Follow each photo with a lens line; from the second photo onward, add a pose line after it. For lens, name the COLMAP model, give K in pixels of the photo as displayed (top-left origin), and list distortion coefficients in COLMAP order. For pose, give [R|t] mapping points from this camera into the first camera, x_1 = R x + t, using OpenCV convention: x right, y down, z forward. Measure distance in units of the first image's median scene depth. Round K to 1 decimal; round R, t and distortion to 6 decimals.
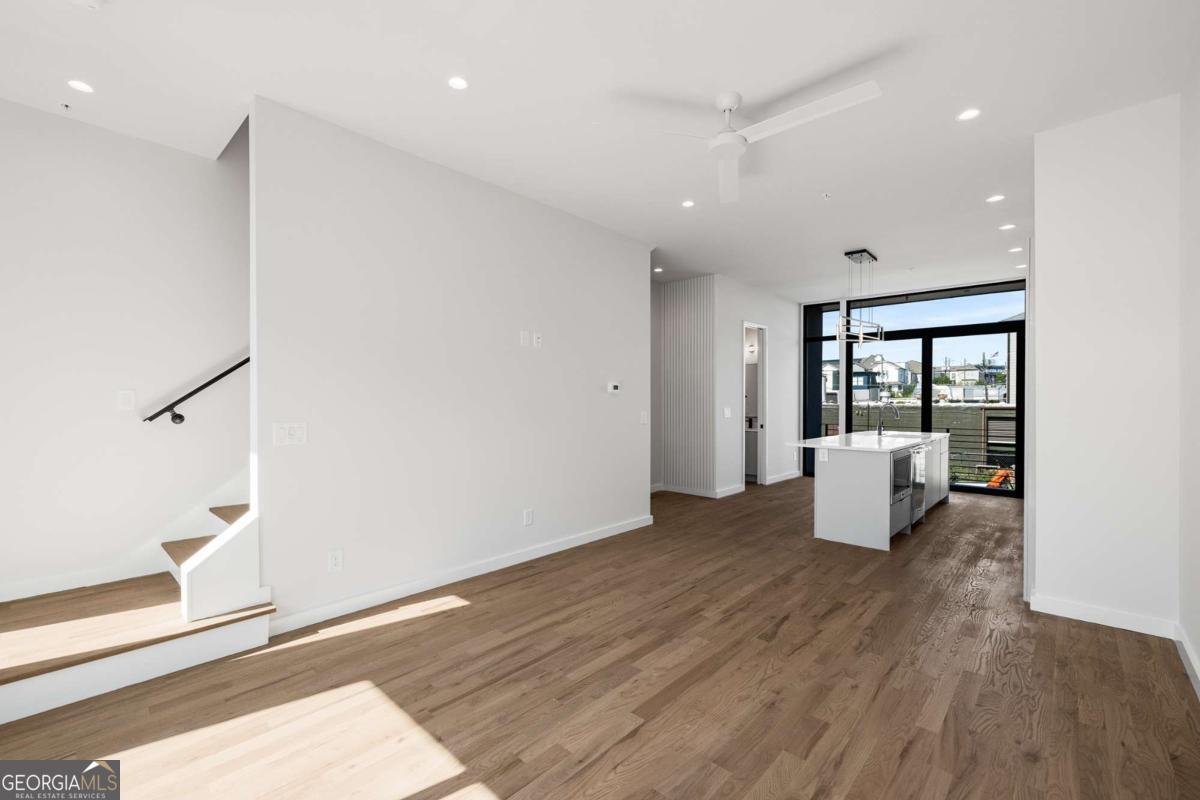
lens RADIAL K [[505.5, 0, 597.2], [0, 505.5, 402.6], [0, 0, 1]] dist [0.000940, 0.000090]
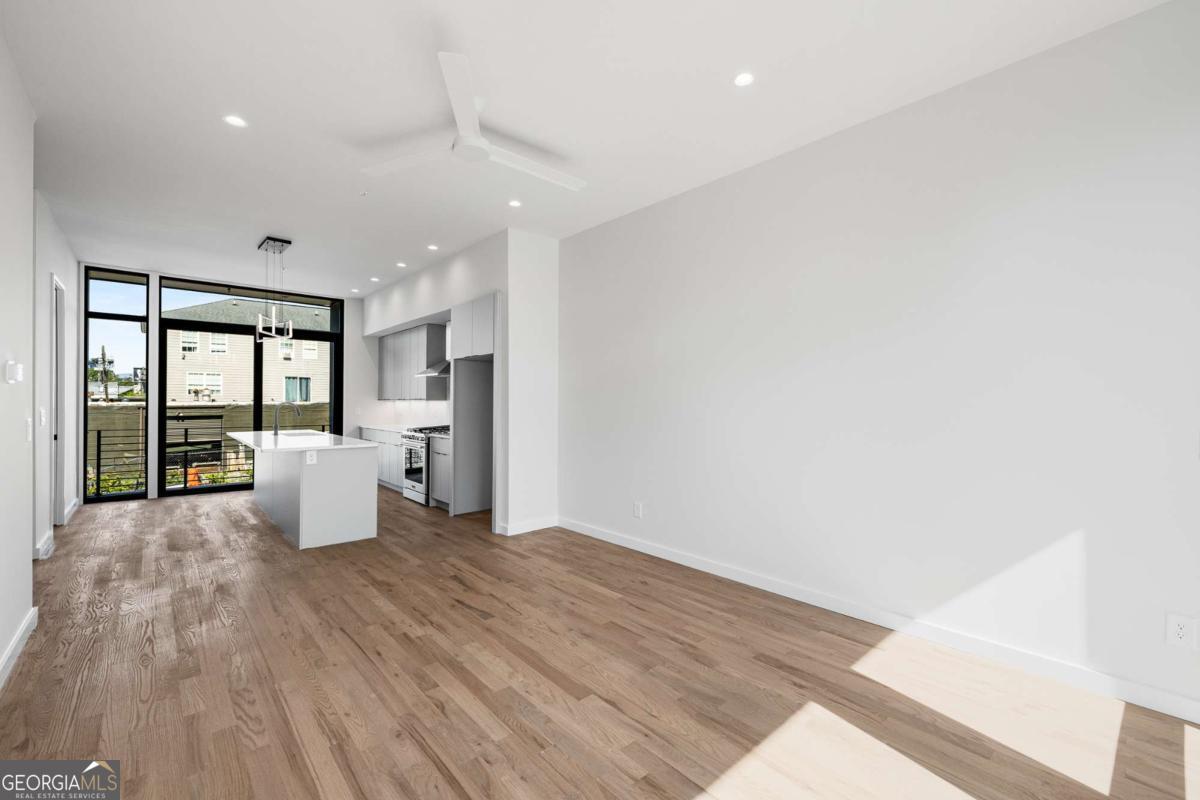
lens RADIAL K [[505.5, 0, 597.2], [0, 505.5, 402.6], [0, 0, 1]] dist [0.000940, 0.000090]
pose [[0.100107, -0.002304, 0.994974, -0.621699], [-0.000081, 0.999997, 0.002324, 0.000627], [-0.994977, -0.000313, 0.100107, 0.559079]]
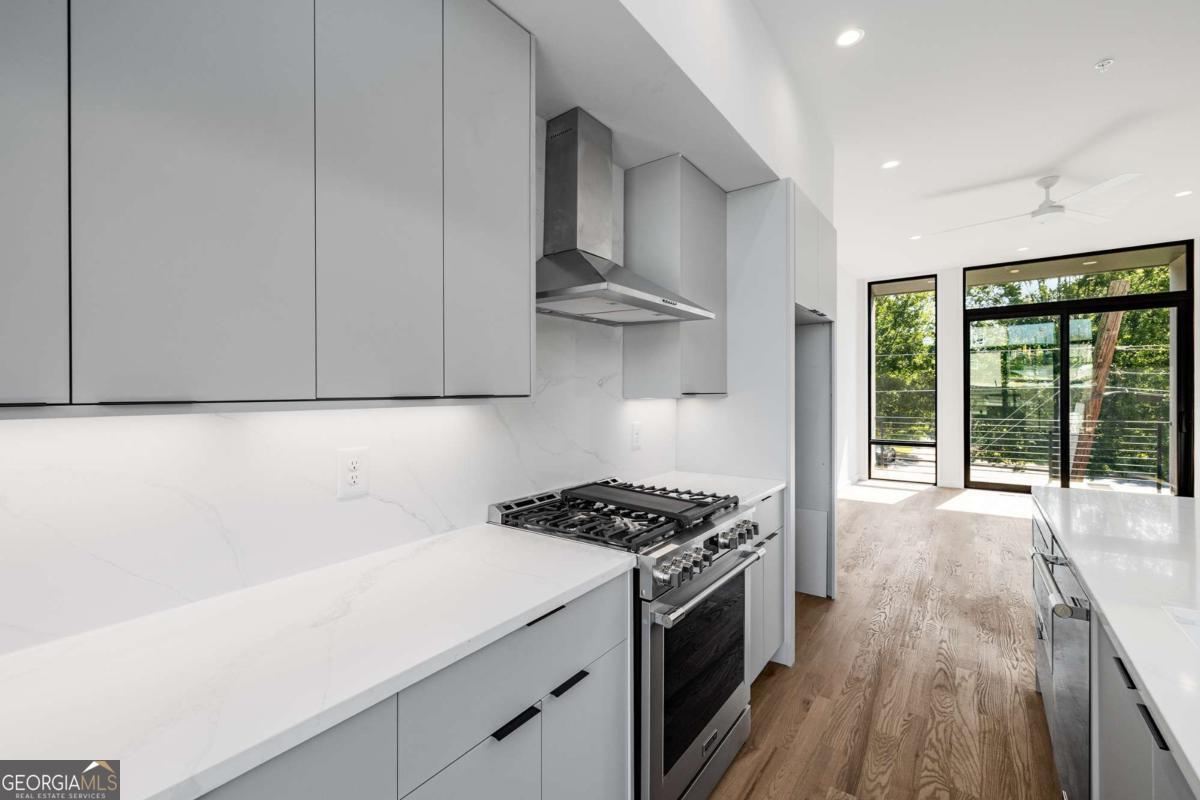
lens RADIAL K [[505.5, 0, 597.2], [0, 505.5, 402.6], [0, 0, 1]] dist [0.000940, 0.000090]
pose [[-0.993521, 0.008540, -0.113331, 1.438026], [0.006073, 0.999737, 0.022098, -0.011584], [0.113490, 0.021267, -0.993312, 1.948283]]
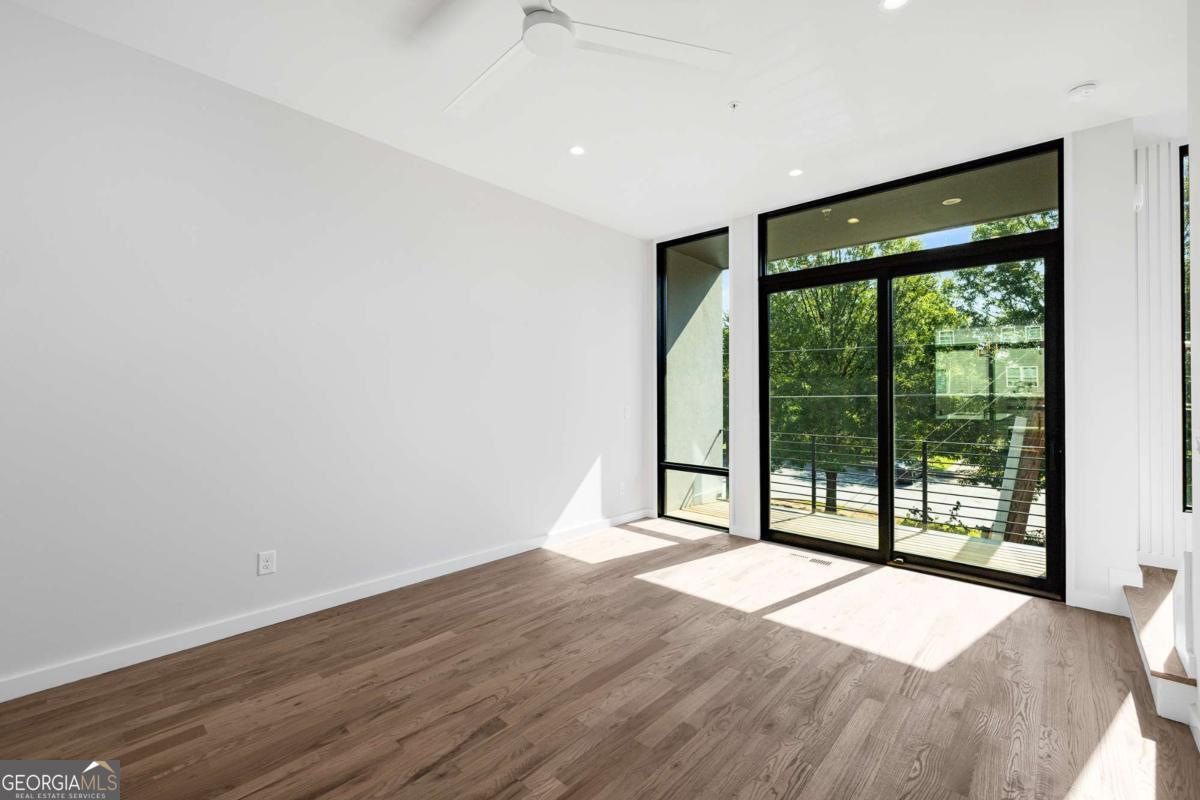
lens RADIAL K [[504.9, 0, 603.2], [0, 504.9, 397.1], [0, 0, 1]] dist [0.000924, 0.000136]
pose [[-0.999905, -0.005148, -0.012762, 0.164532], [-0.005190, 0.999981, 0.003215, -0.001292], [0.012745, 0.003281, -0.999913, 1.463433]]
